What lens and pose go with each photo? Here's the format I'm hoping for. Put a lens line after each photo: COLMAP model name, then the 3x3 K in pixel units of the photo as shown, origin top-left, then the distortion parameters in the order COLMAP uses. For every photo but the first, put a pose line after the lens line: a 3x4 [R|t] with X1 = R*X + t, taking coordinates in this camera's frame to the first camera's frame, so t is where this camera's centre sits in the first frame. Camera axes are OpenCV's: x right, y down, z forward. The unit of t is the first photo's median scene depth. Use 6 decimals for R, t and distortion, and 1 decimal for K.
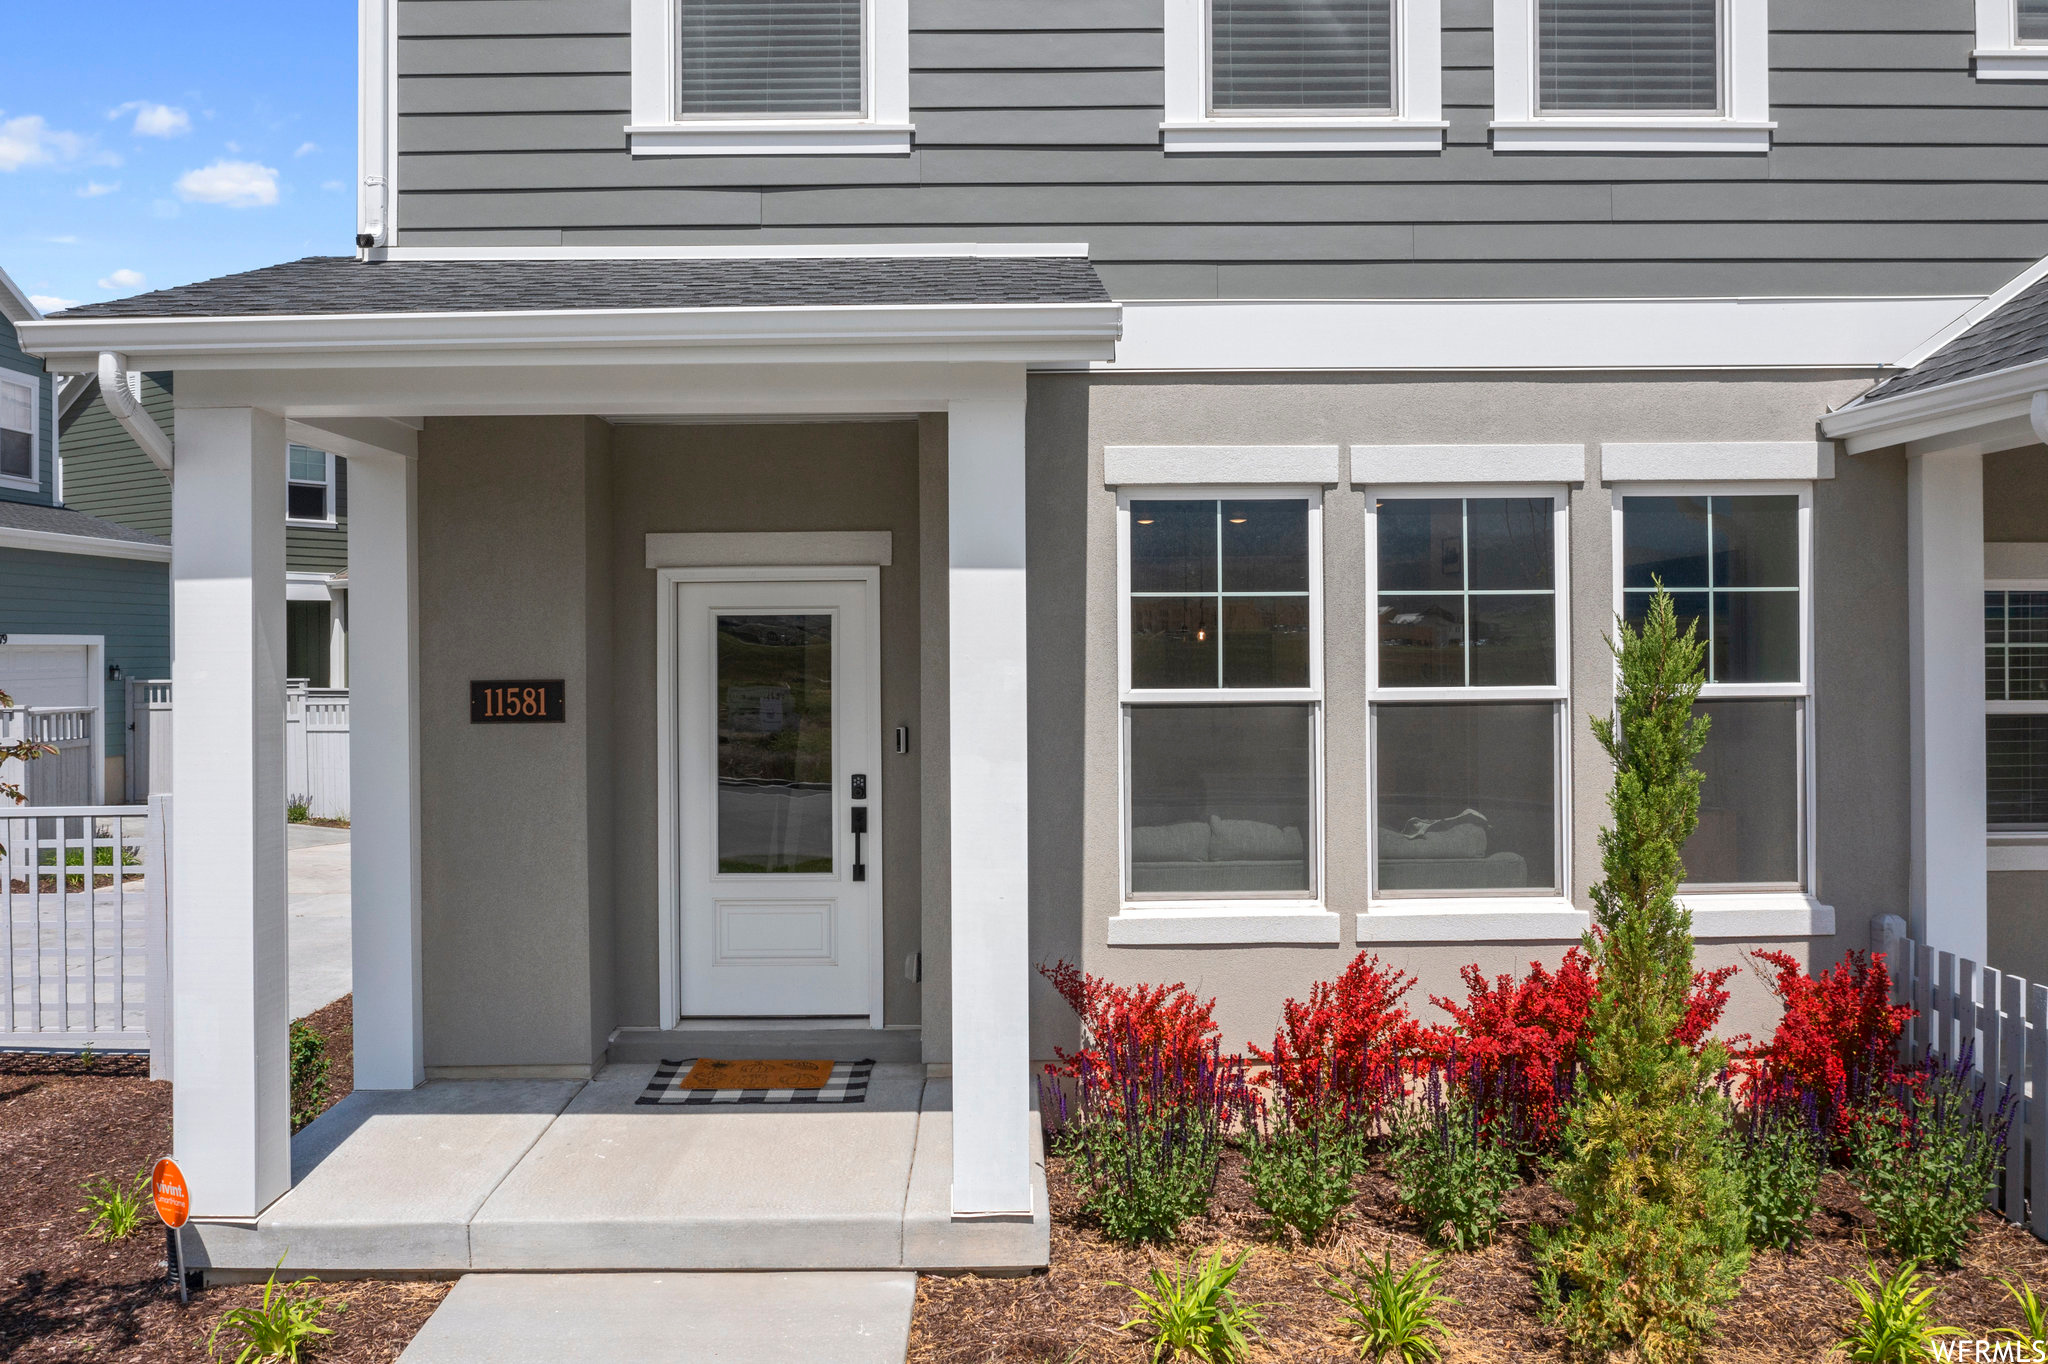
lens RADIAL K [[1616.2, 0, 991.3], [0, 1616.2, 577.1], [0, 0, 1]] dist [-0.006095, -0.005212]
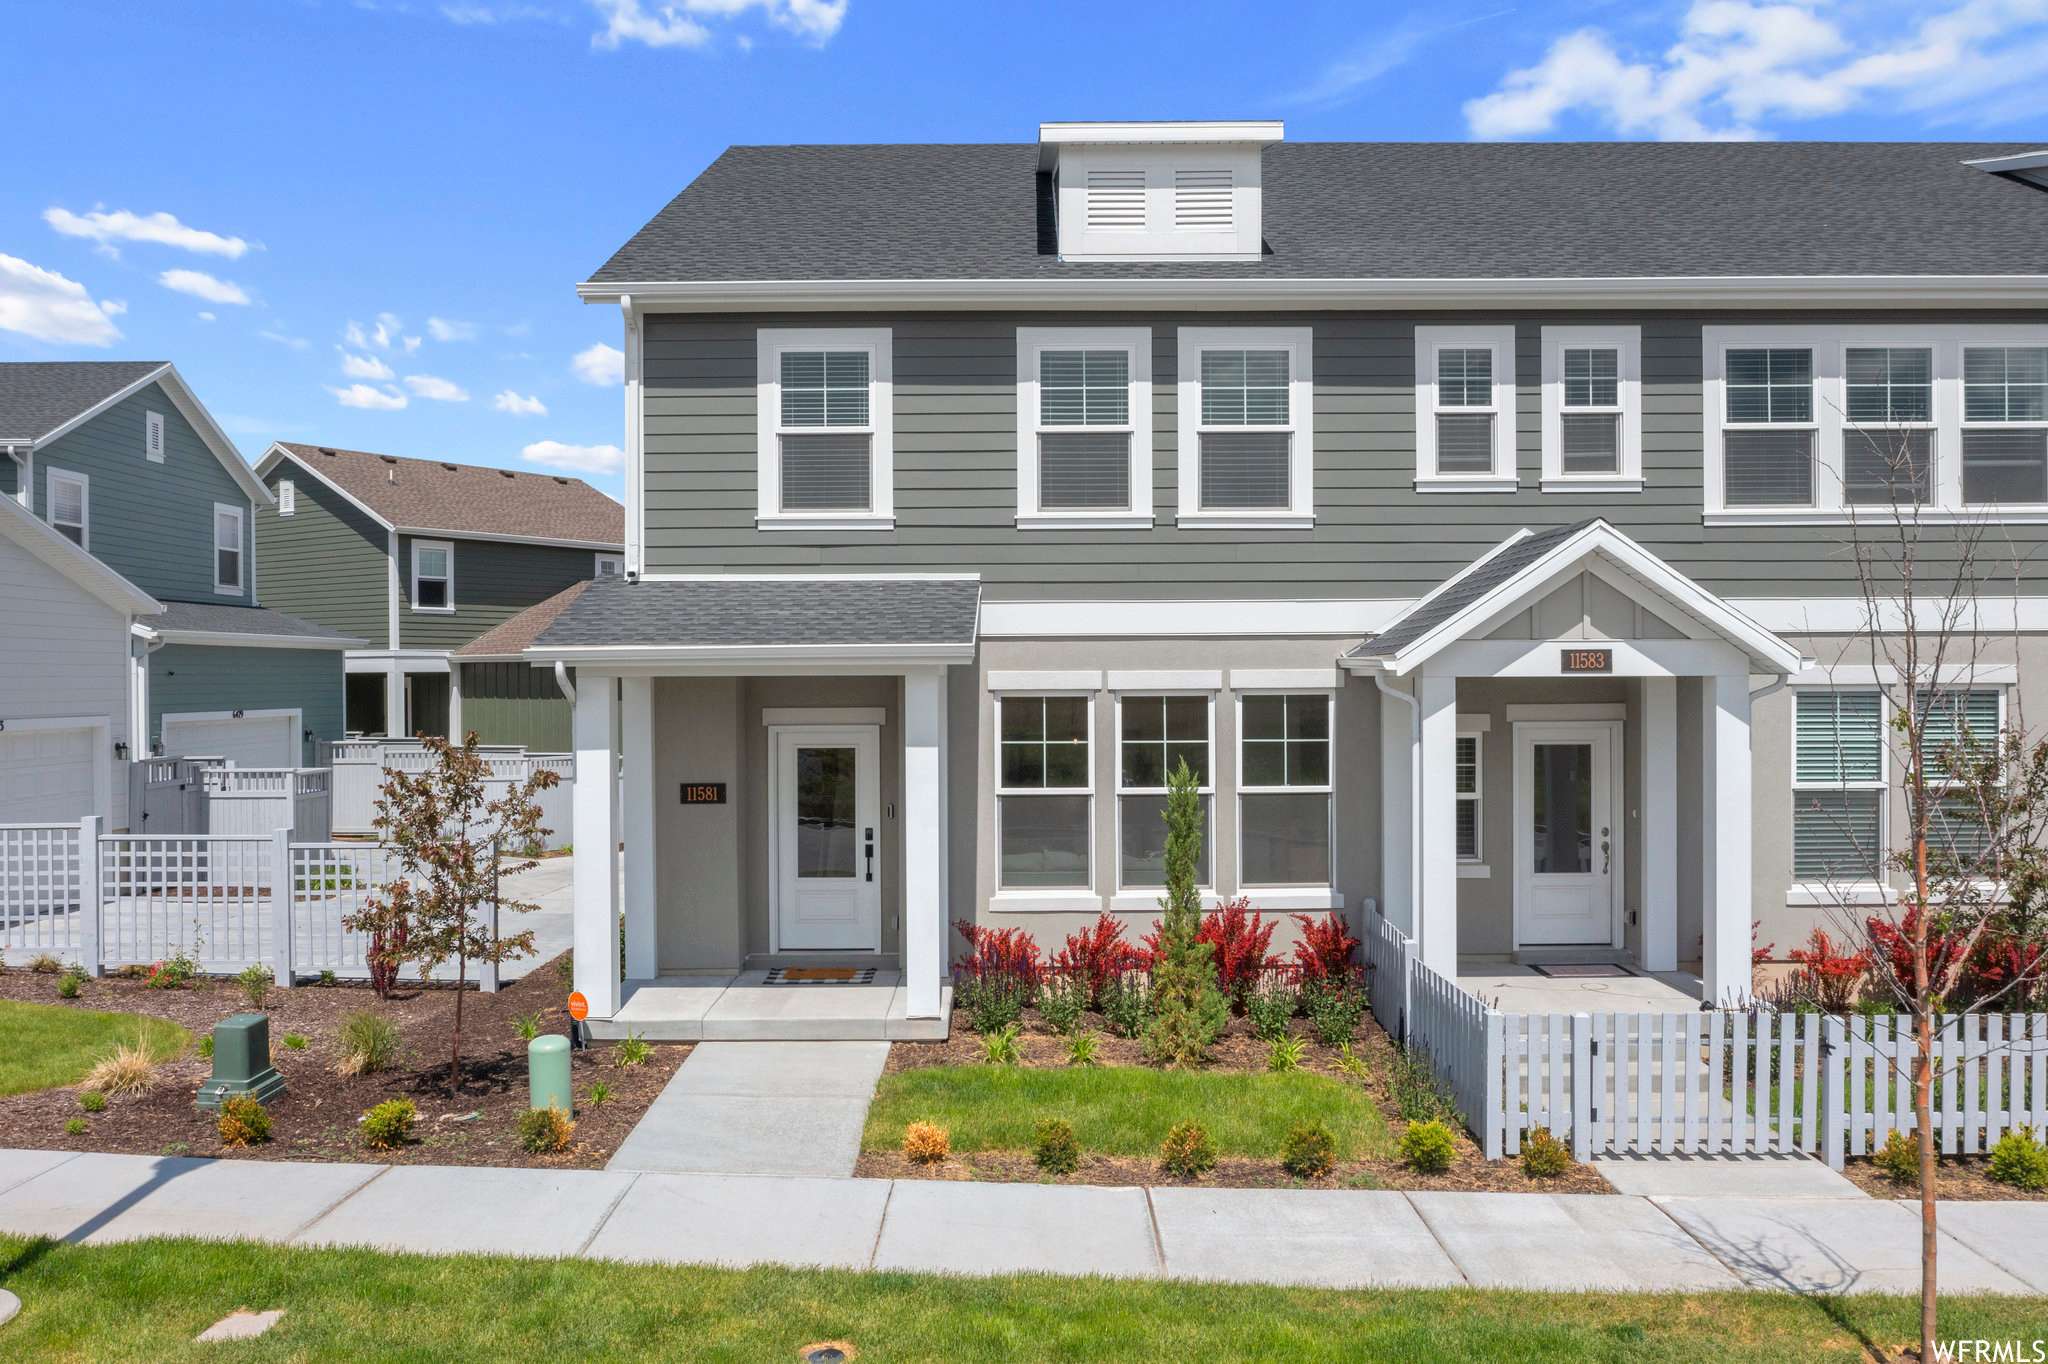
lens RADIAL K [[1616.2, 0, 1029.1], [0, 1616.2, 686.0], [0, 0, 1]] dist [-0.006095, -0.005212]
pose [[0.999933, 0.004610, 0.010573, 0.100360], [-0.005126, 0.998769, 0.049341, -0.163243], [-0.010332, -0.049392, 0.998726, -1.055277]]
